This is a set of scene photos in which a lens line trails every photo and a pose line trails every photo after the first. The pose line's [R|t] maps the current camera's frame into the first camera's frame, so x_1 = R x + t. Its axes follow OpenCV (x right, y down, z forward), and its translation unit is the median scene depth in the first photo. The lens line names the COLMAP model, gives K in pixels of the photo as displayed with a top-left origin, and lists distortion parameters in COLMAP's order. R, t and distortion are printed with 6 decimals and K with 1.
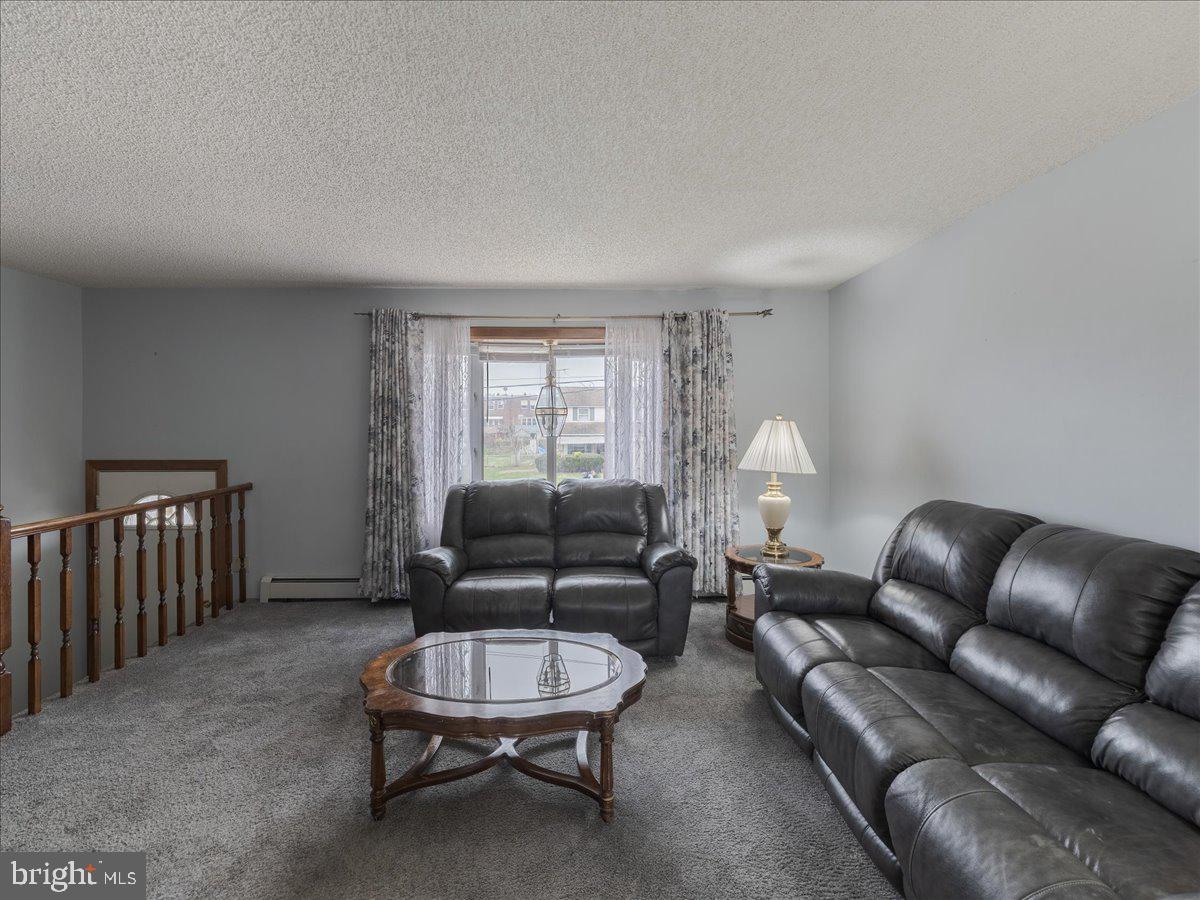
lens RADIAL K [[547.4, 0, 583.8], [0, 547.4, 438.8], [0, 0, 1]] dist [0.010474, -0.006042]
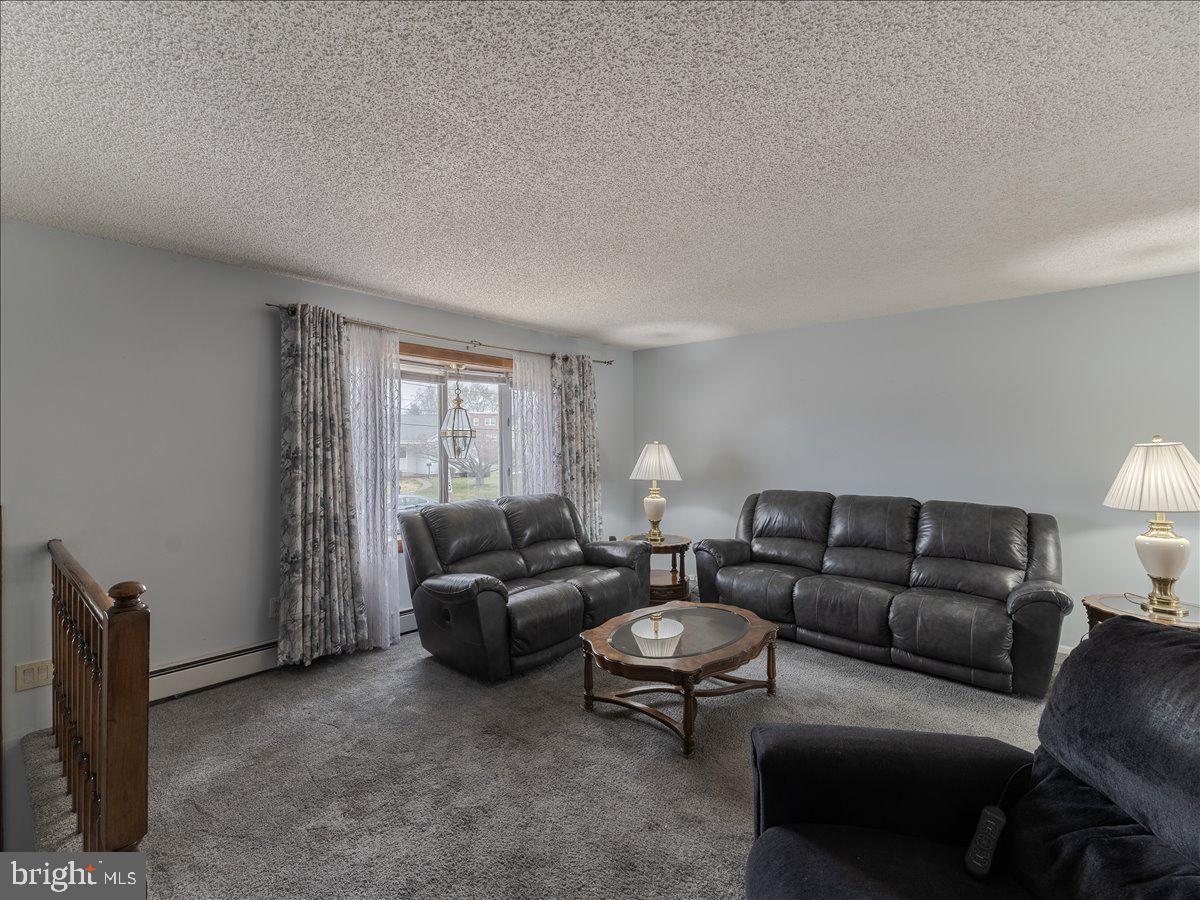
lens RADIAL K [[541.6, 0, 598.3], [0, 541.6, 451.3], [0, 0, 1]] dist [-0.003758, 0.001722]
pose [[0.680195, -0.004467, 0.733017, -0.669398], [0.016152, 0.999830, -0.008894, -0.004567], [-0.732853, 0.017889, 0.680152, 0.135081]]
